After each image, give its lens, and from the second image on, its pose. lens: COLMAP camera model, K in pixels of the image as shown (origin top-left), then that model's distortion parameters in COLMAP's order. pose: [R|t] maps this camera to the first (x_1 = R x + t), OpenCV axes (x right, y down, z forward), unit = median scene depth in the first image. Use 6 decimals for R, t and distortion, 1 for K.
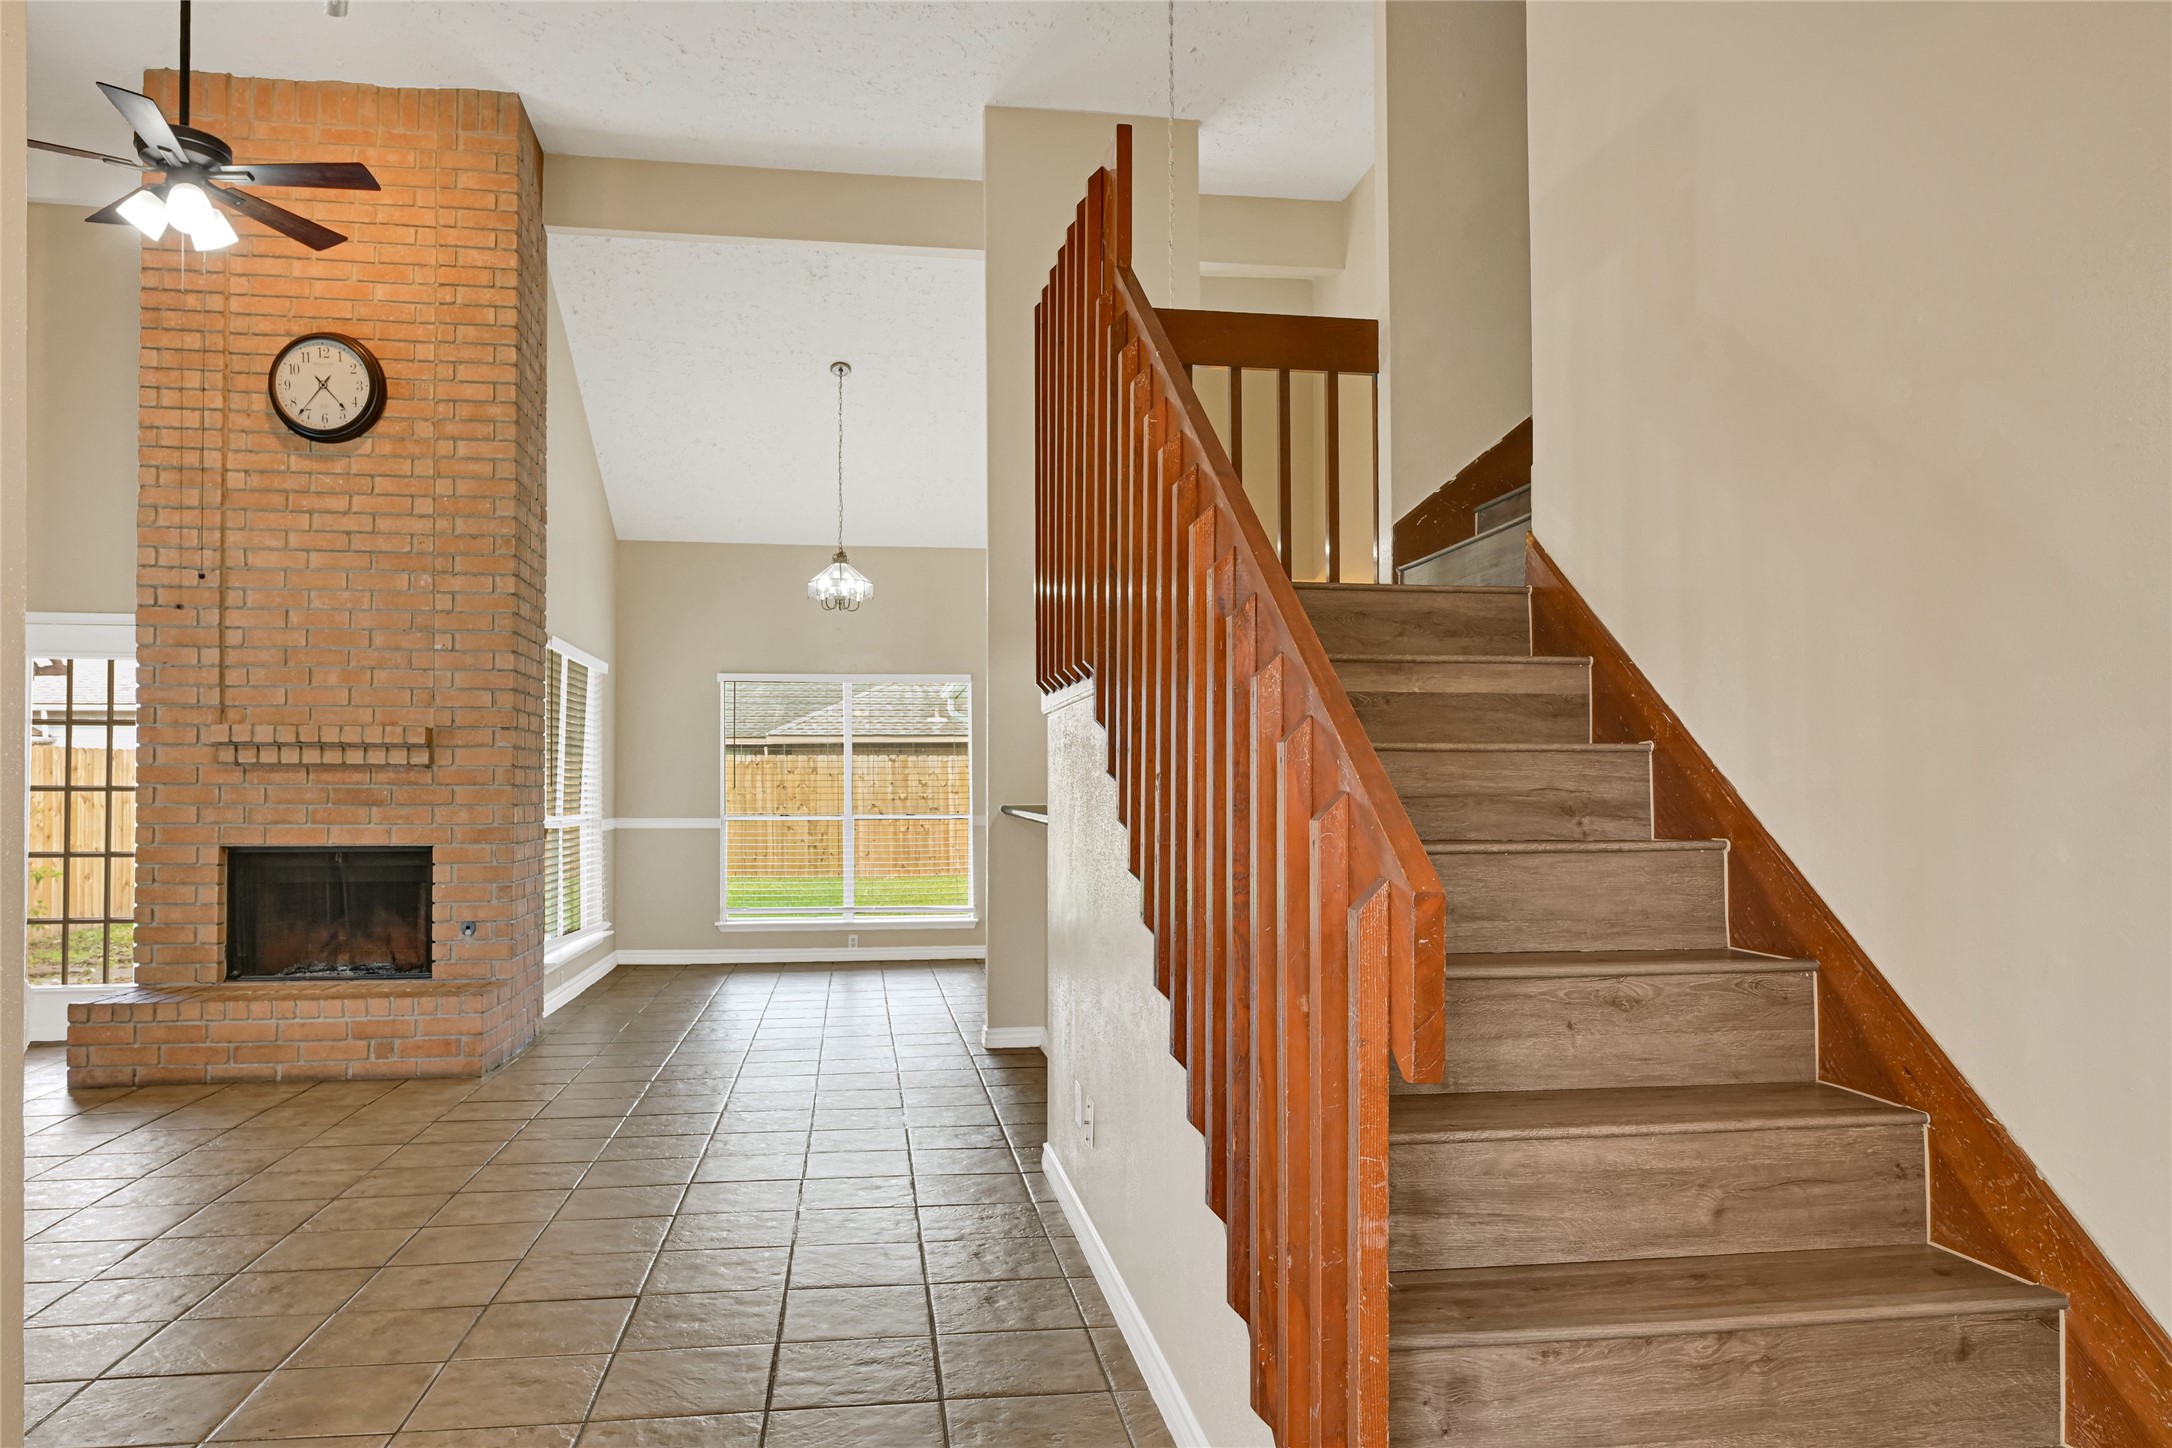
lens RADIAL K [[1441.5, 0, 1068.4], [0, 1441.5, 762.4], [0, 0, 1]] dist [-0.003090, 0.001396]
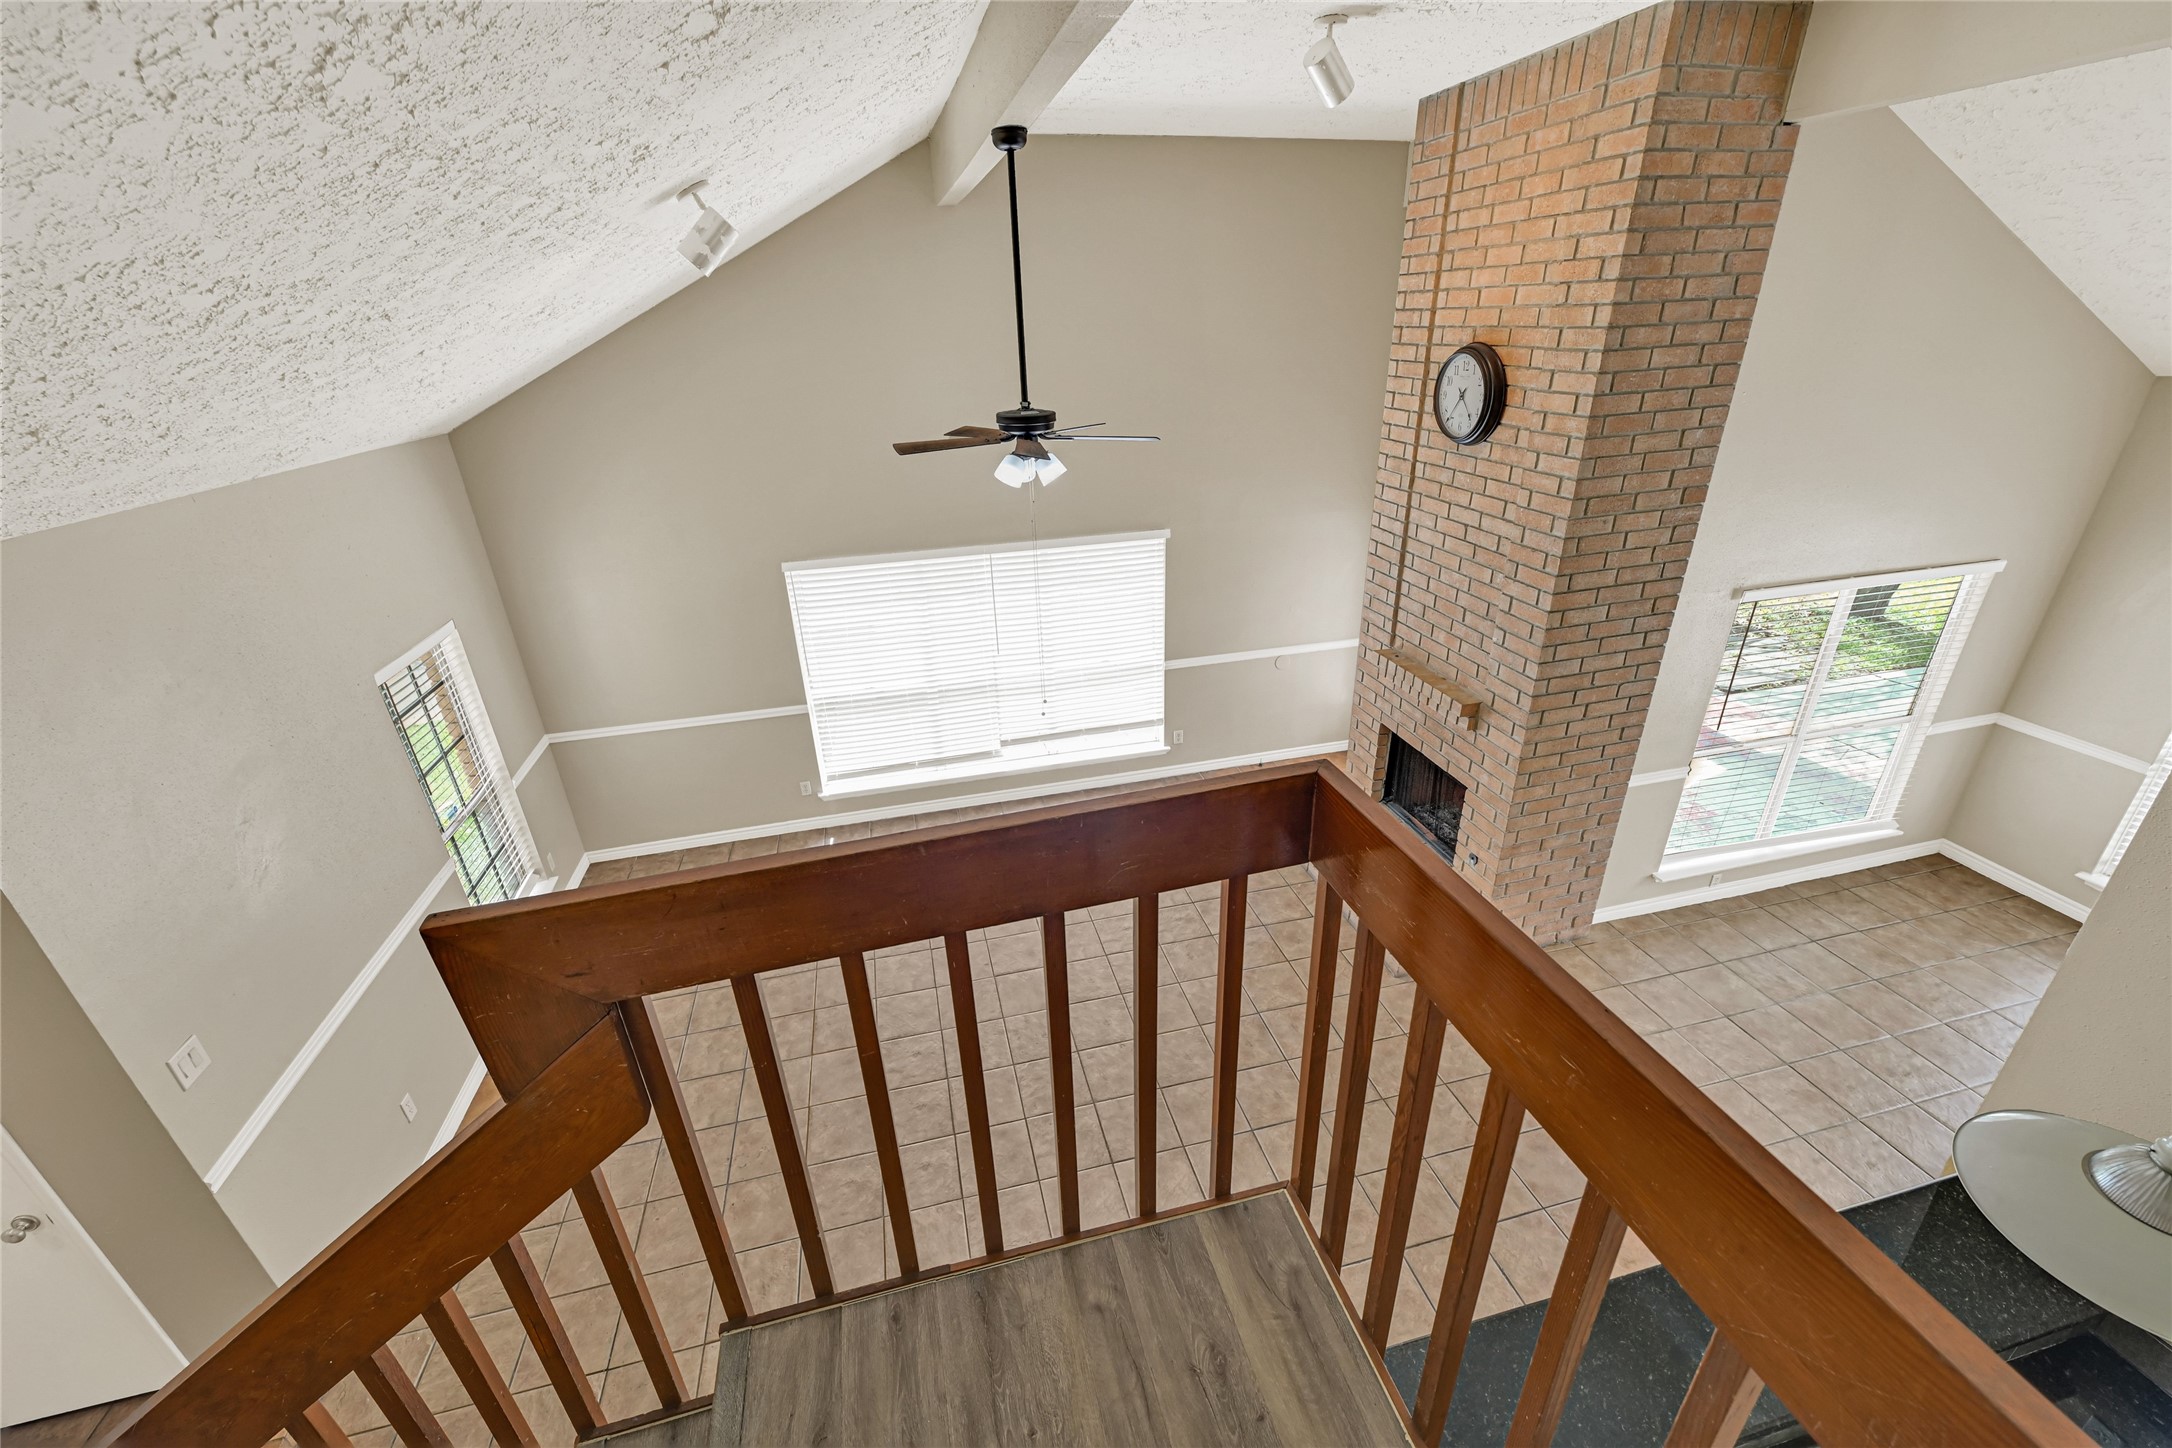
lens RADIAL K [[862.8, 0, 1086.5], [0, 862.8, 722.1], [0, 0, 1]] dist [-0.000852, 0.000326]
pose [[0.099559, 0.417911, -0.903016, 0.180148], [0.048539, 0.904405, 0.423905, -0.329863], [0.993847, -0.086035, 0.069757, 0.625835]]
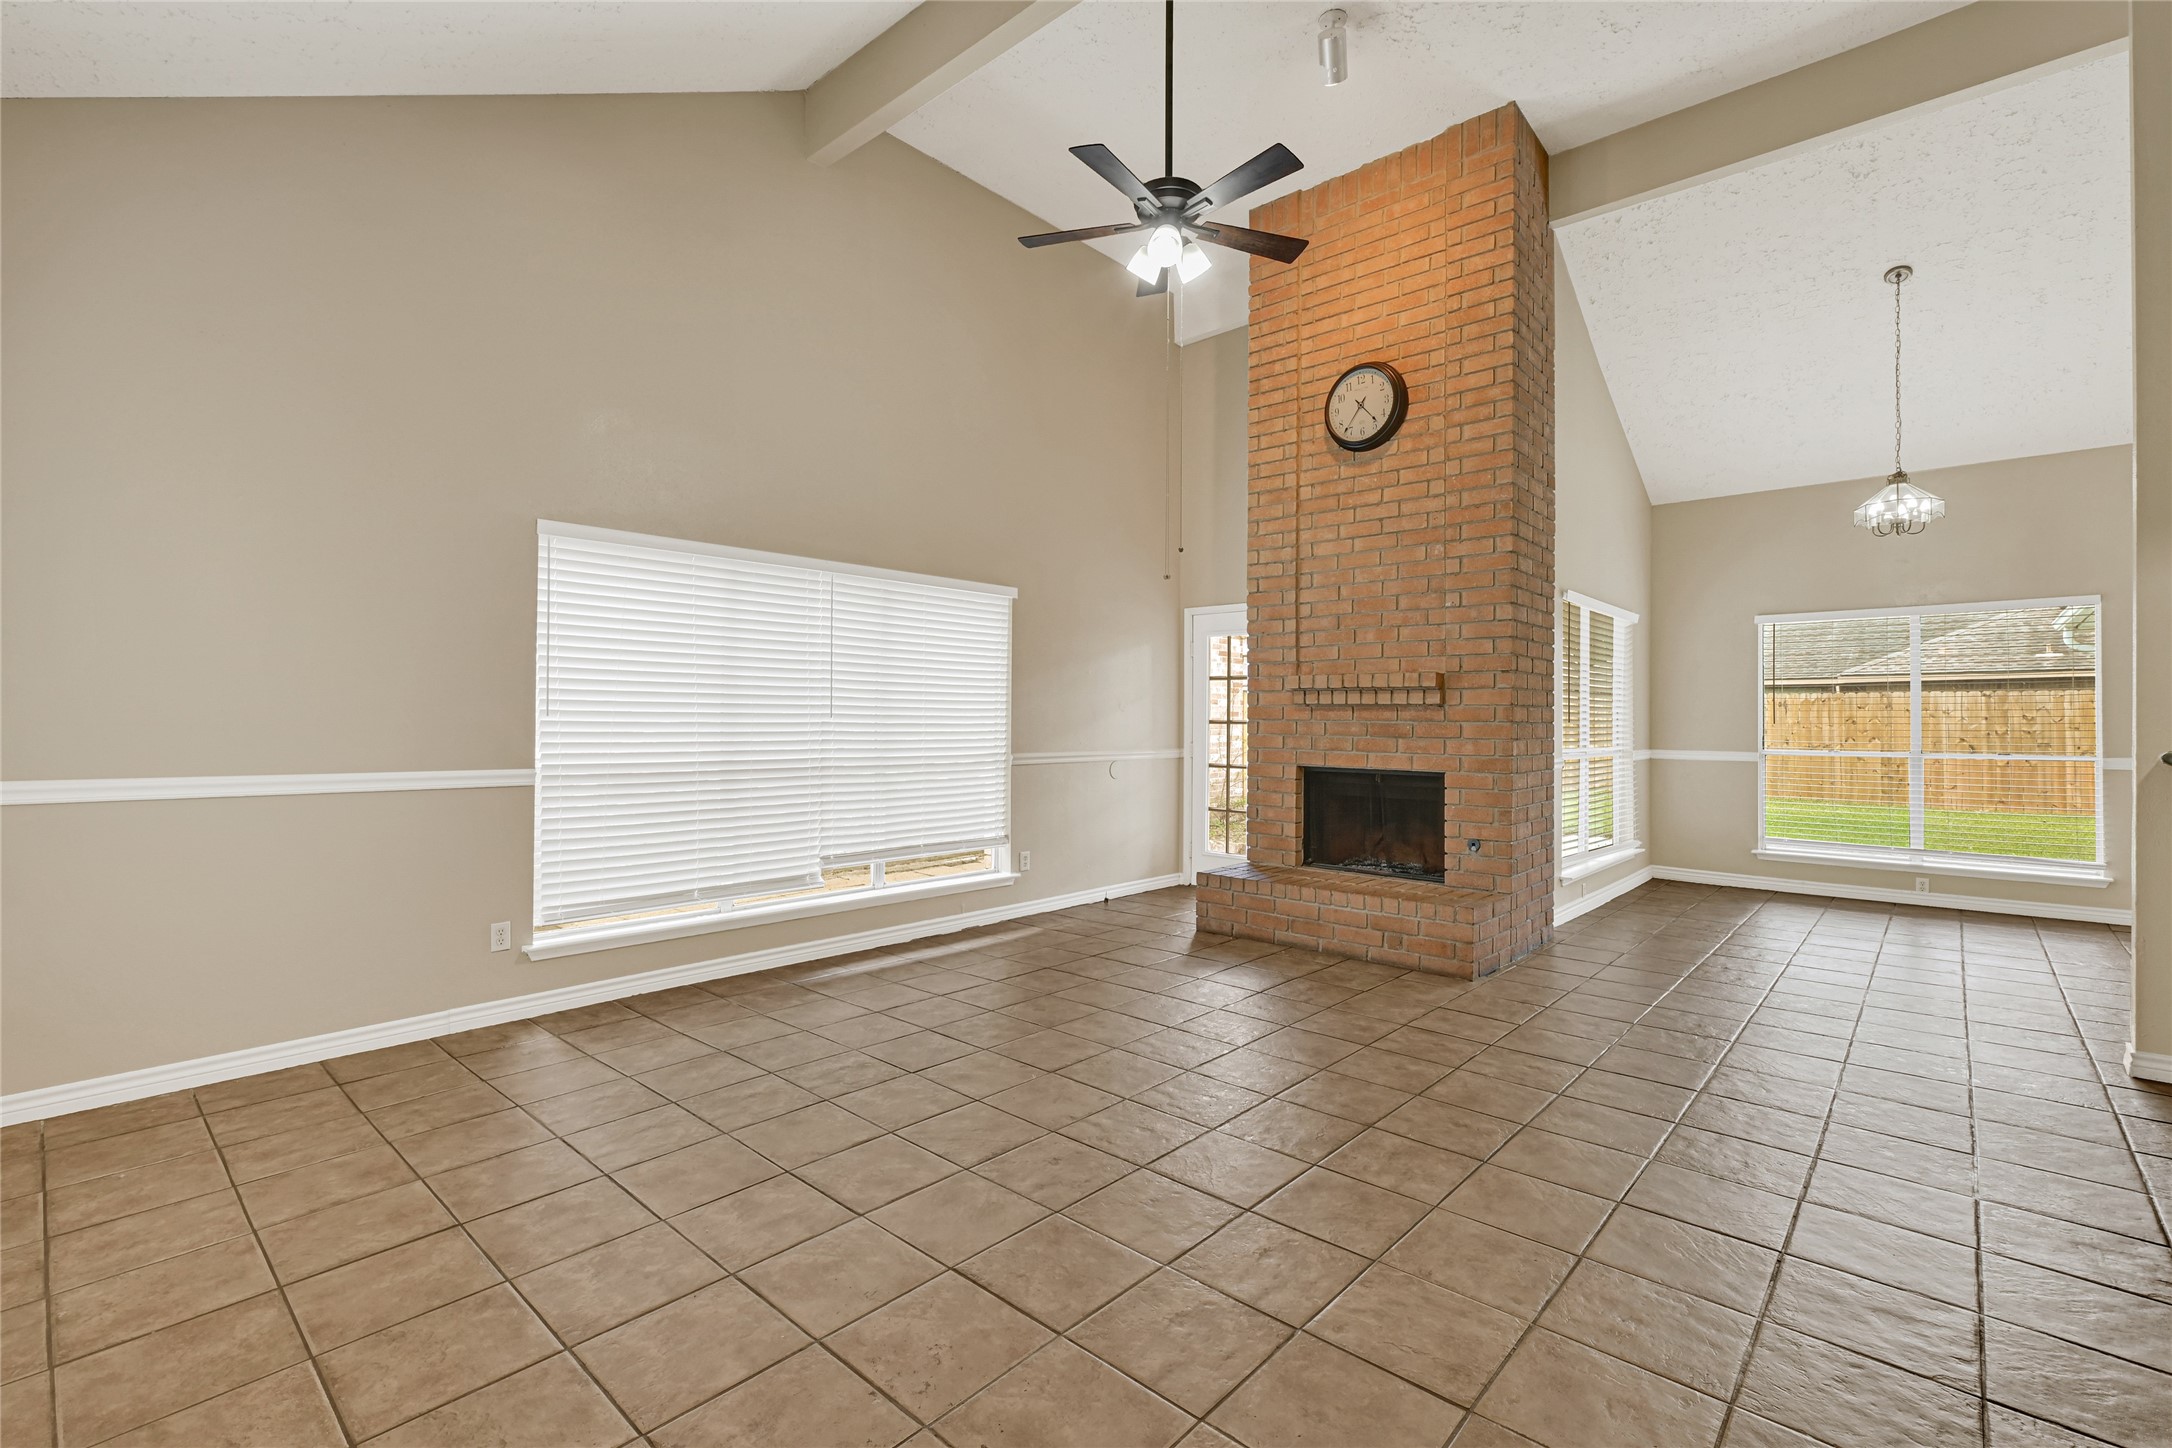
lens RADIAL K [[955.2, 0, 1092.9], [0, 955.2, 715.7], [0, 0, 1]] dist [-0.000876, 0.000871]
pose [[0.638526, 0.001377, -0.769599, -0.020901], [0.009169, 0.999914, 0.009396, 0.001046], [0.769546, -0.013056, 0.638458, 0.275804]]
